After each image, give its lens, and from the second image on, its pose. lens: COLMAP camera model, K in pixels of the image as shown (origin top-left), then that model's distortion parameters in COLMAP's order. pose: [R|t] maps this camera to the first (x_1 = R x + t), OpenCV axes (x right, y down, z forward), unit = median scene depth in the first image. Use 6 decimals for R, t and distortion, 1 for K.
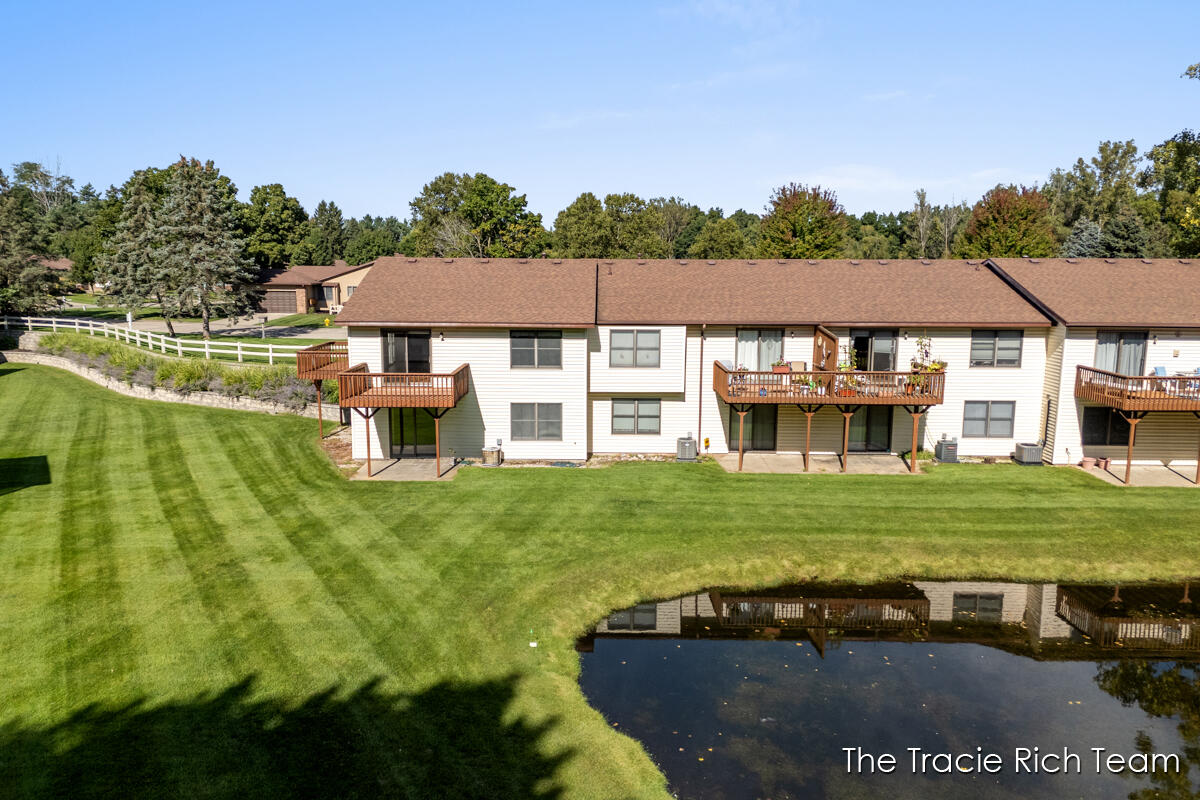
lens RADIAL K [[885.9, 0, 598.8], [0, 885.9, 398.3], [0, 0, 1]] dist [0.073101, -0.067403]
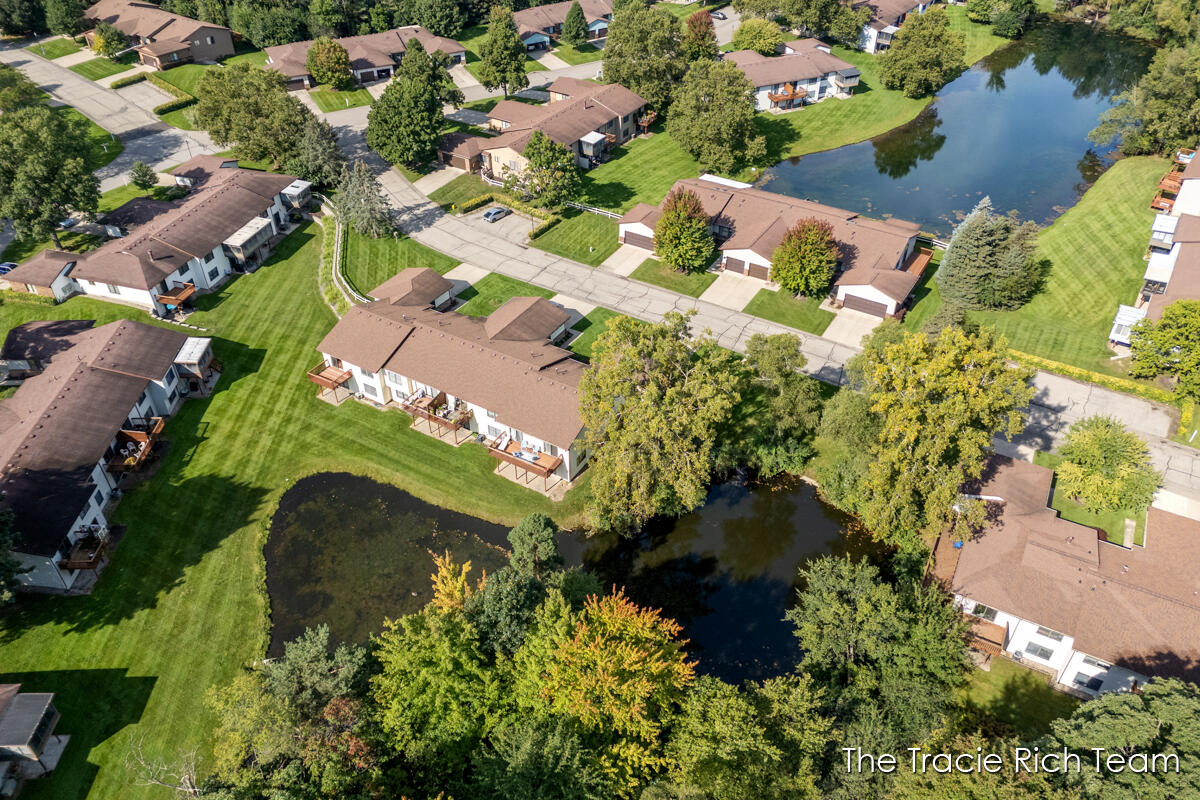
lens RADIAL K [[885.9, 0, 593.8], [0, 885.9, 399.5], [0, 0, 1]] dist [0.073101, -0.067403]
pose [[0.858200, 0.310493, -0.408764, 1.902255], [-0.068220, 0.858245, 0.508686, -1.596384], [0.508763, -0.408668, 0.757728, -1.005743]]
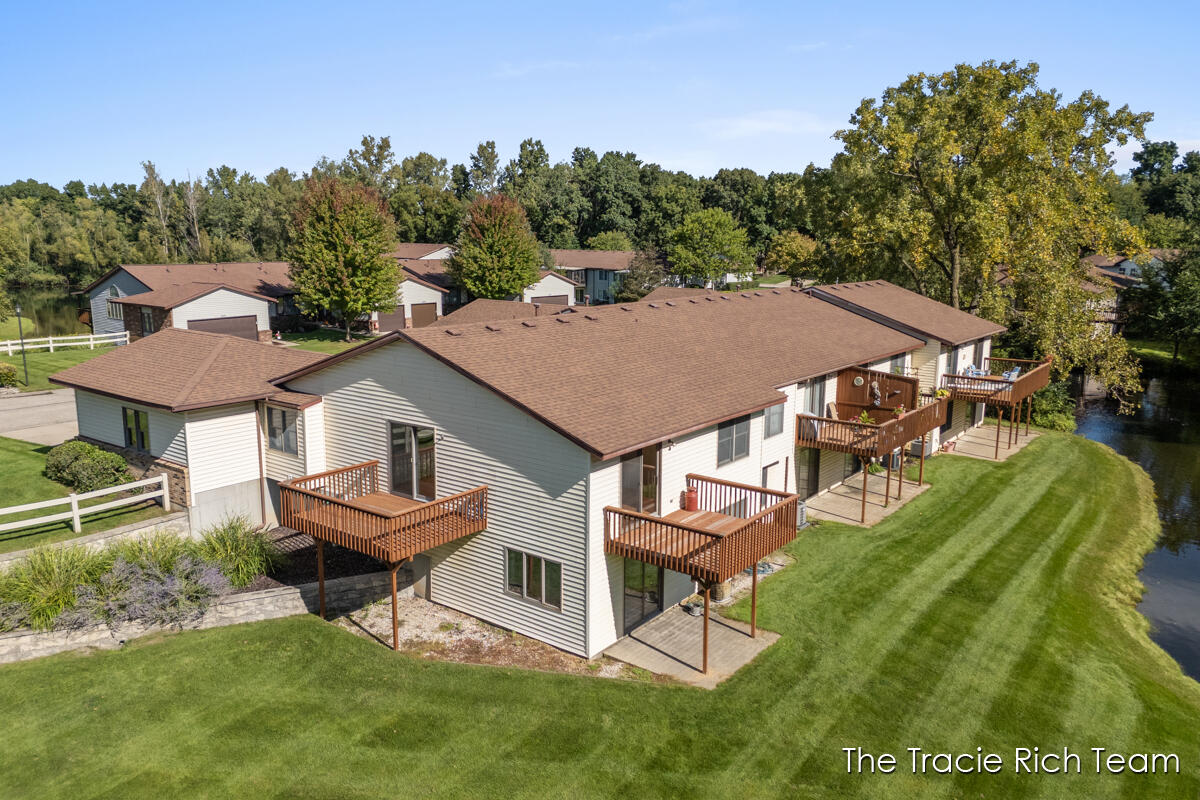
lens RADIAL K [[885.9, 0, 597.1], [0, 885.9, 396.0], [0, 0, 1]] dist [0.073101, -0.067403]
pose [[0.601179, -0.144577, 0.785927, -0.742613], [0.118893, 0.988734, 0.090940, -0.174339], [-0.790220, 0.038770, 0.611596, 0.596231]]
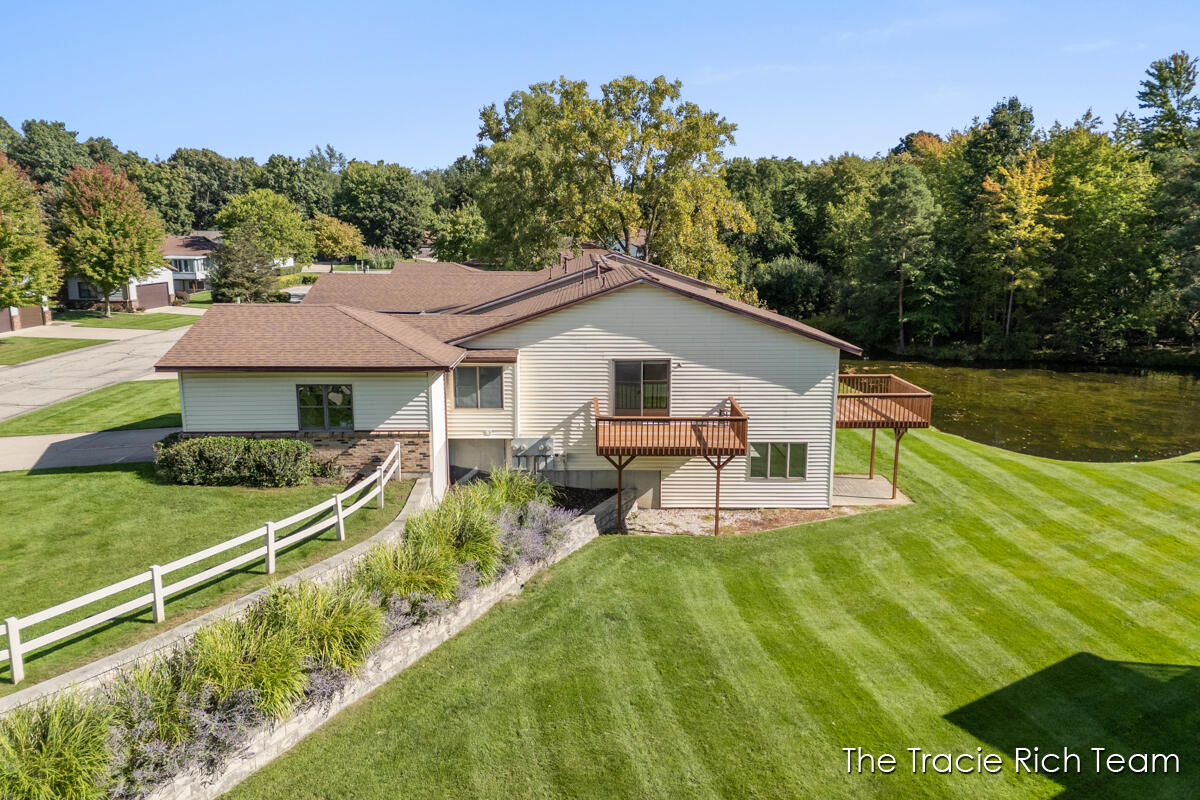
lens RADIAL K [[885.9, 0, 601.3], [0, 885.9, 400.6], [0, 0, 1]] dist [0.073101, -0.067403]
pose [[-0.027534, -0.196352, 0.980147, -1.088969], [0.152386, 0.968234, 0.198246, -0.236385], [-0.987937, 0.154820, 0.003263, 1.194652]]
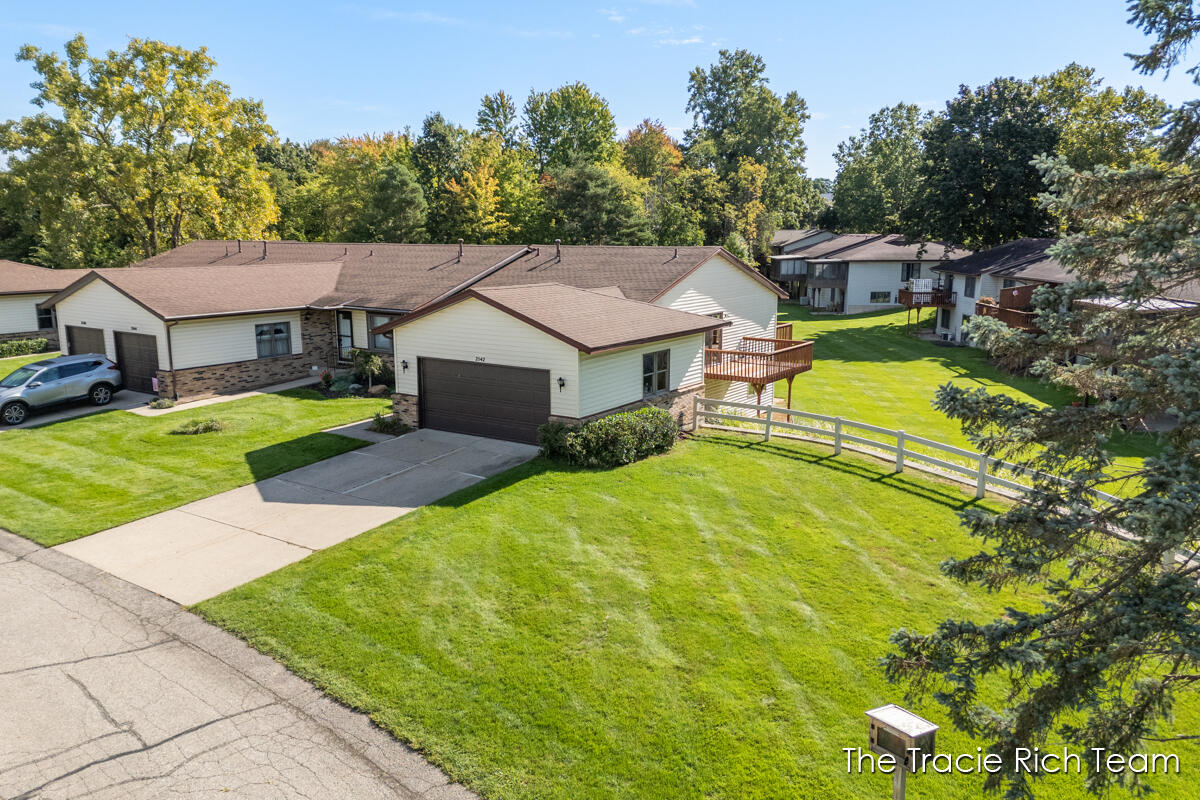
lens RADIAL K [[885.9, 0, 602.0], [0, 885.9, 398.4], [0, 0, 1]] dist [0.073101, -0.067403]
pose [[-0.826719, -0.107826, 0.552186, -0.753812], [0.086463, 0.945455, 0.314070, -0.350065], [-0.555932, 0.307391, -0.772302, 2.069540]]
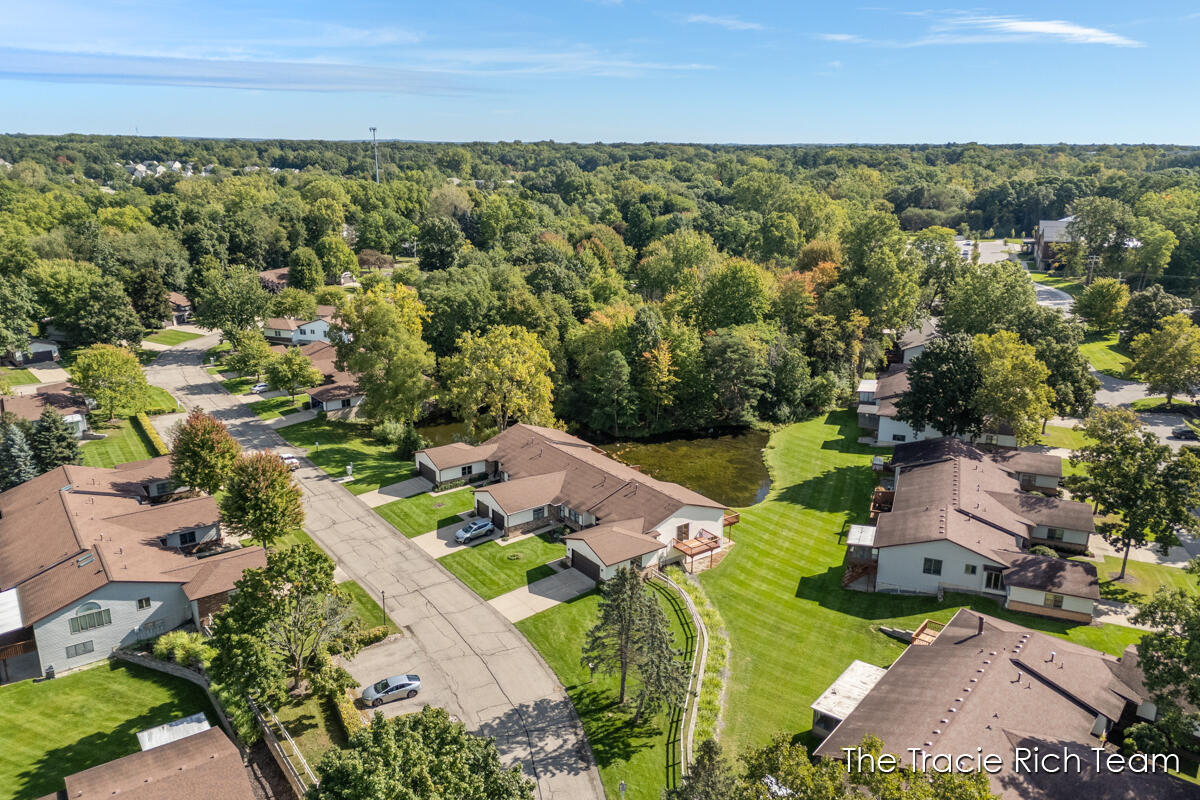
lens RADIAL K [[885.9, 0, 598.2], [0, 885.9, 404.4], [0, 0, 1]] dist [0.073101, -0.067403]
pose [[-0.602450, -0.237545, 0.761988, -2.237911], [0.113382, 0.919533, 0.376301, -1.601793], [-0.790062, 0.313099, -0.527040, 2.798543]]
